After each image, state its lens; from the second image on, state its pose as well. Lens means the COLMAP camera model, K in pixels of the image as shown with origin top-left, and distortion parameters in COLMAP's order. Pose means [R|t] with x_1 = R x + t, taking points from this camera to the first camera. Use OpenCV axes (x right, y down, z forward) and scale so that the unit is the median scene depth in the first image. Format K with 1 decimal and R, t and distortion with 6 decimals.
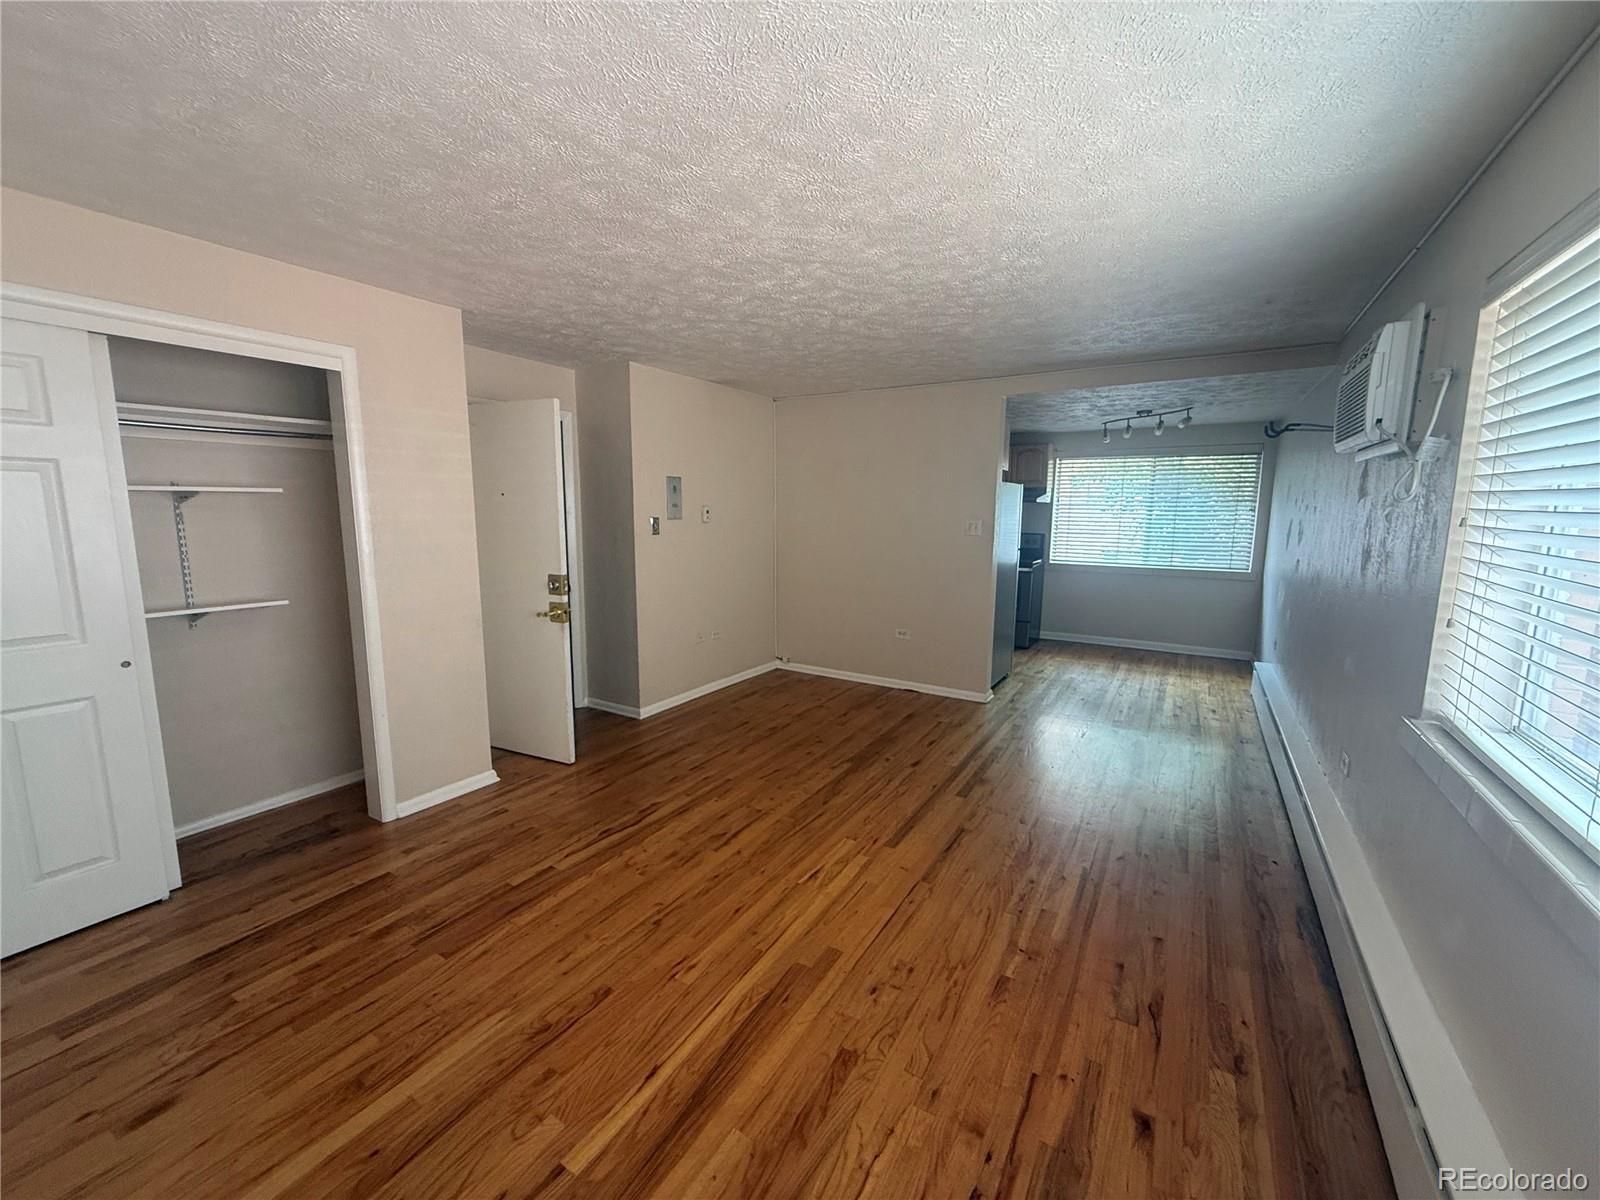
lens RADIAL K [[638.3, 0, 797.5], [0, 638.3, 600.3], [0, 0, 1]] dist [0.001708, -0.000024]
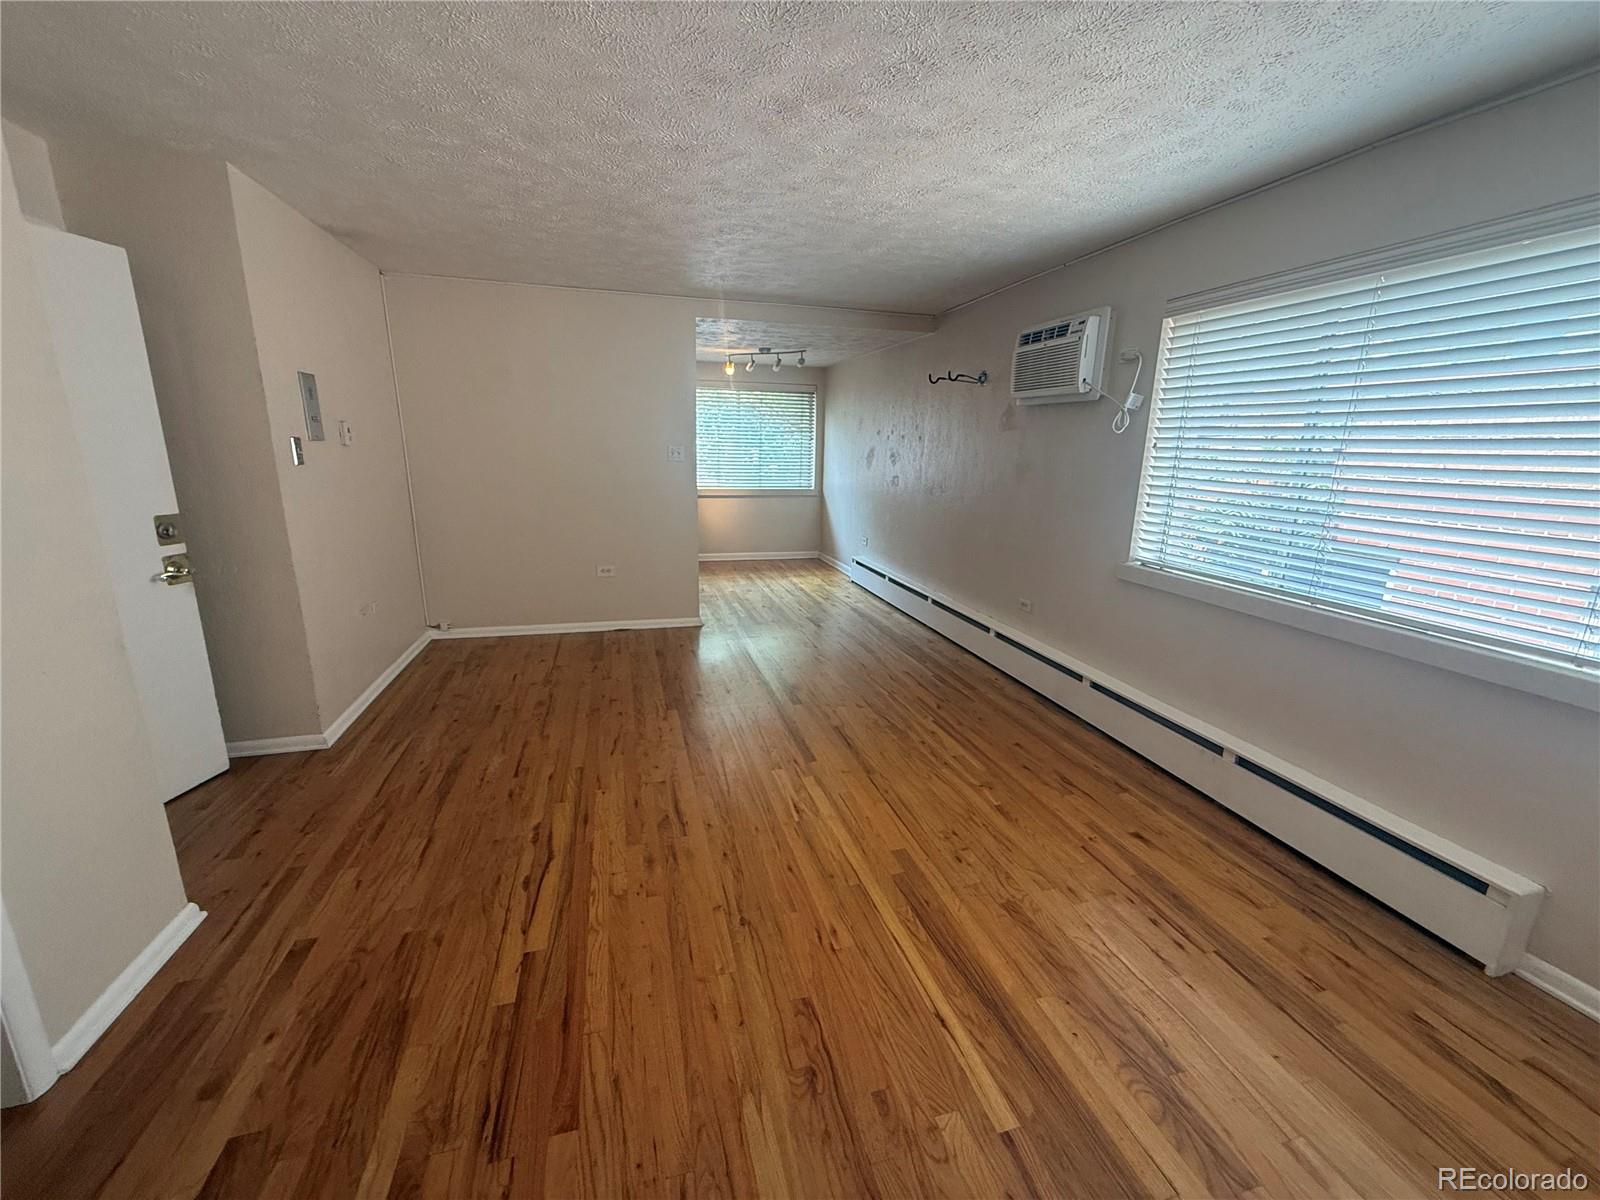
lens RADIAL K [[638.3, 0, 797.5], [0, 638.3, 600.3], [0, 0, 1]] dist [0.001708, -0.000024]
pose [[0.680257, -0.167673, 0.713538, -0.596970], [0.090041, 0.985227, 0.145675, -0.029901], [-0.727423, -0.034848, 0.685304, 0.321306]]
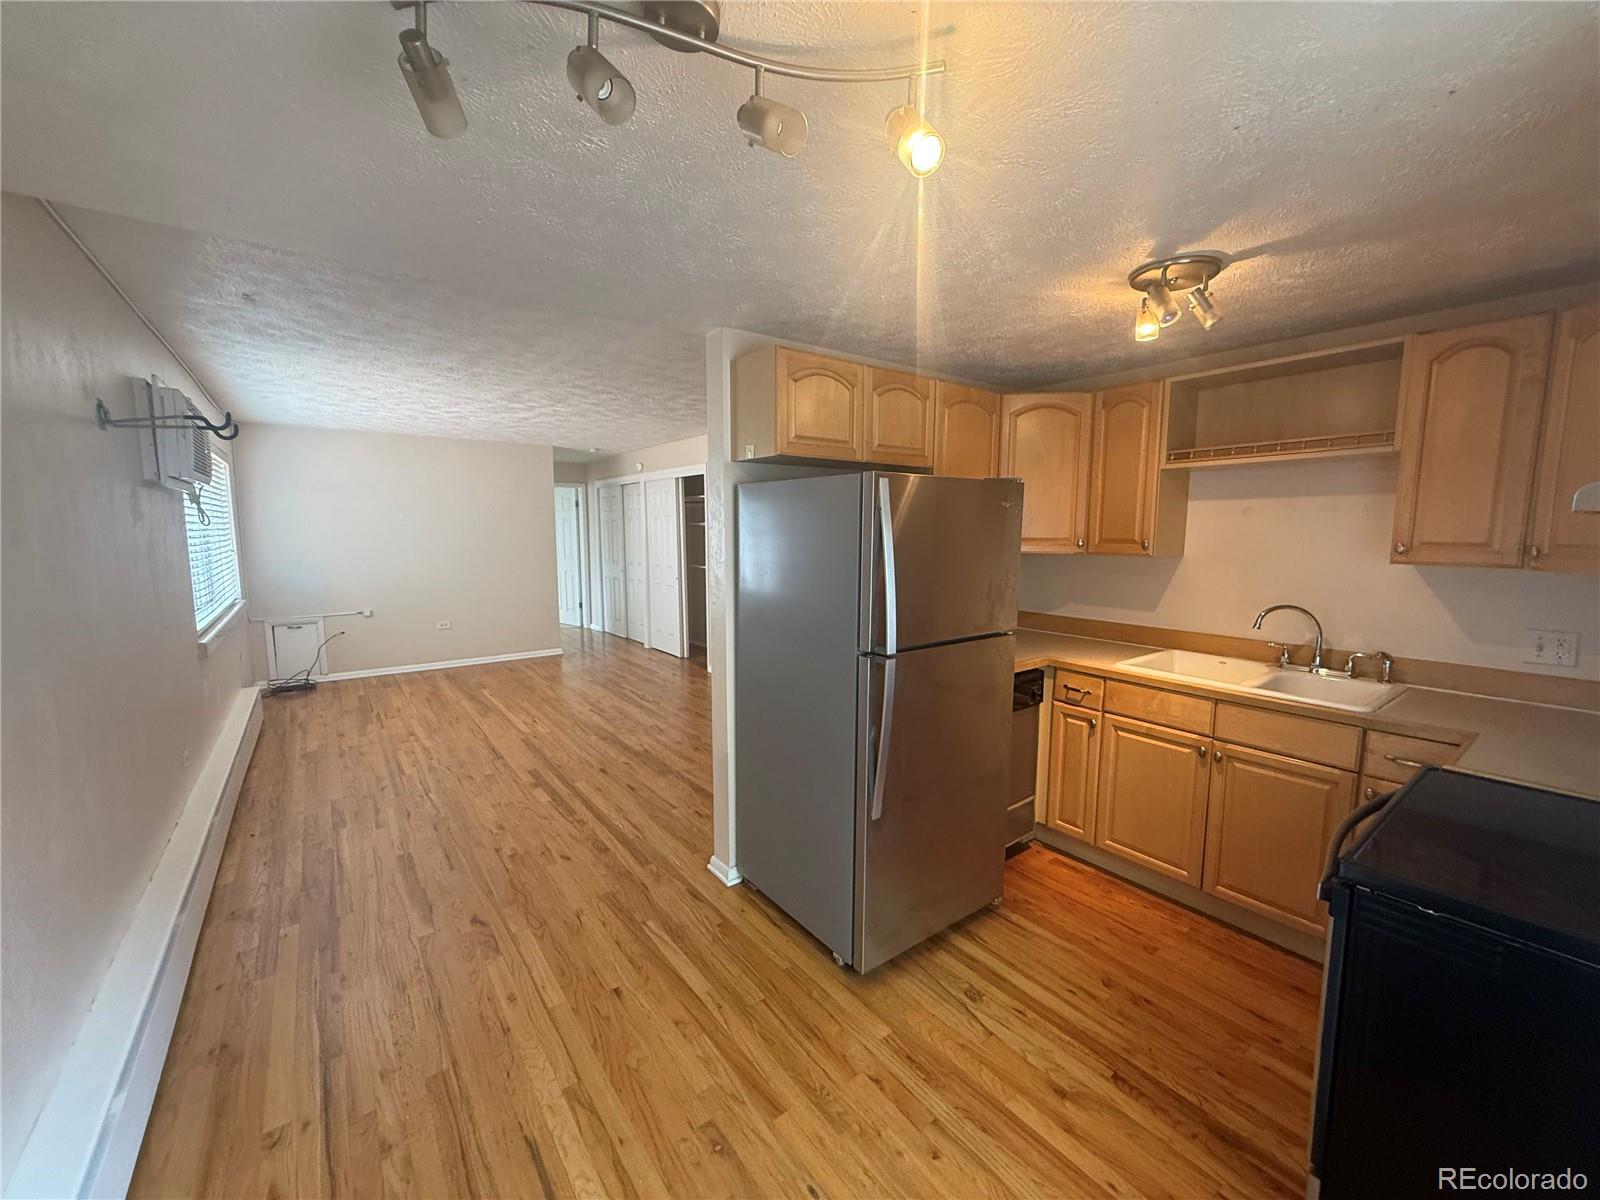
lens RADIAL K [[638.3, 0, 797.5], [0, 638.3, 600.3], [0, 0, 1]] dist [0.001708, -0.000024]
pose [[-0.365893, 0.101882, -0.925063, 1.407069], [-0.141103, 0.976425, 0.163350, -0.332442], [0.919898, 0.190298, -0.342891, 2.211318]]
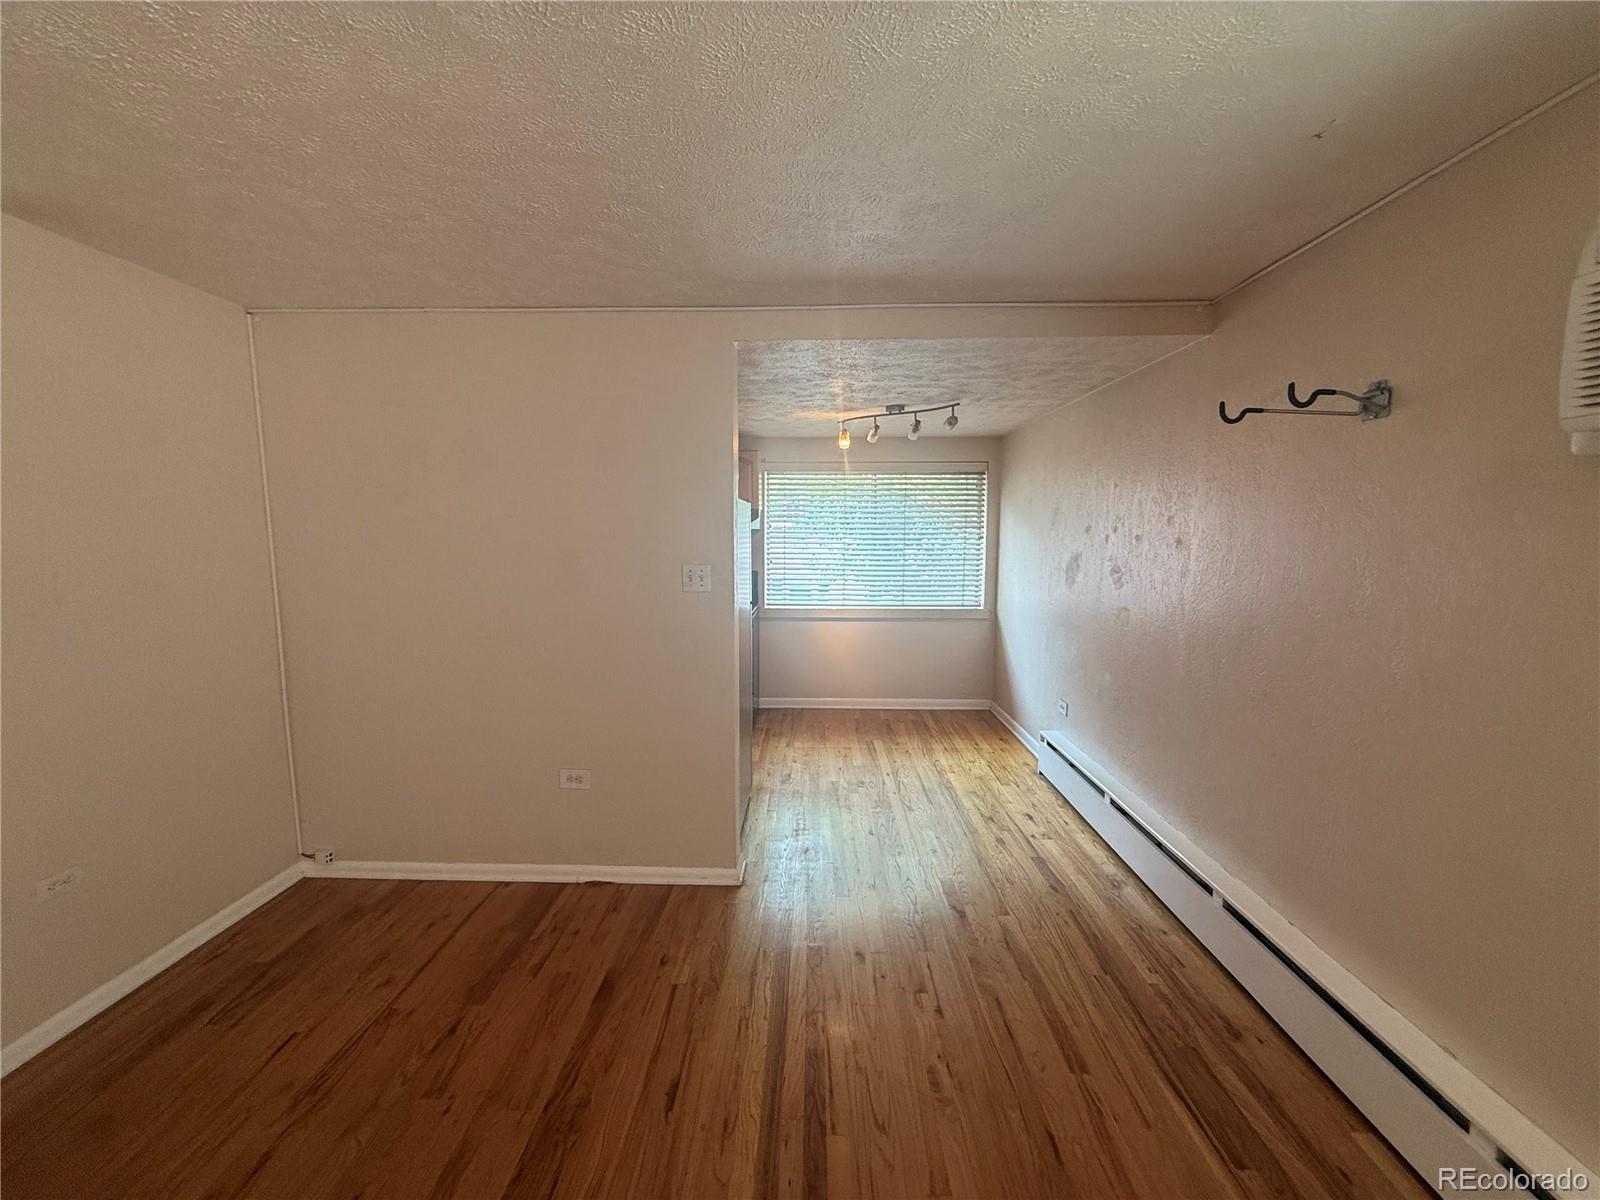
lens RADIAL K [[639.6, 0, 798.8], [0, 639.6, 599.6], [0, 0, 1]] dist [0.001188, -0.000105]
pose [[0.863429, -0.057698, 0.501159, 0.129839], [0.076417, 0.996933, -0.016879, -0.139615], [-0.498648, 0.052871, 0.865190, 0.847769]]
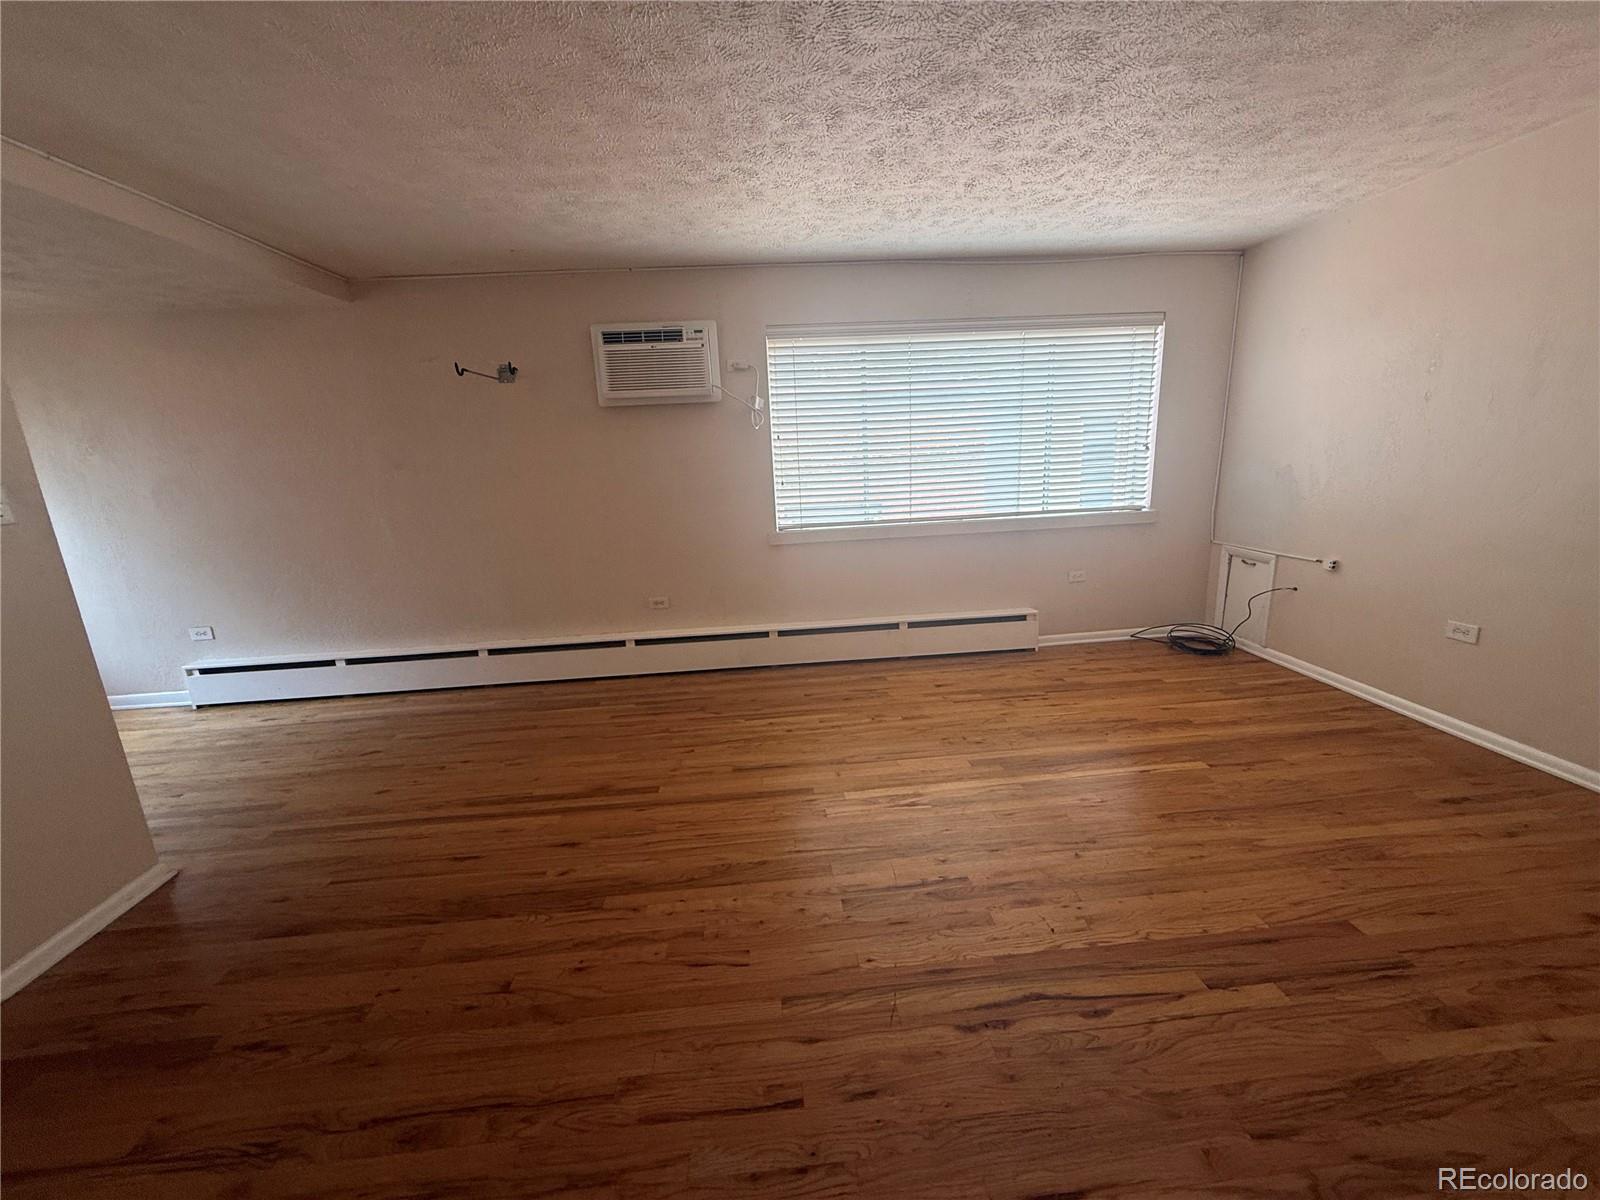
lens RADIAL K [[638.3, 0, 797.5], [0, 638.3, 600.3], [0, 0, 1]] dist [0.001708, -0.000024]
pose [[-0.589845, -0.166069, 0.790256, -0.560349], [0.161538, 0.934578, 0.316970, -0.184349], [-0.791195, 0.314620, -0.524429, 1.477867]]
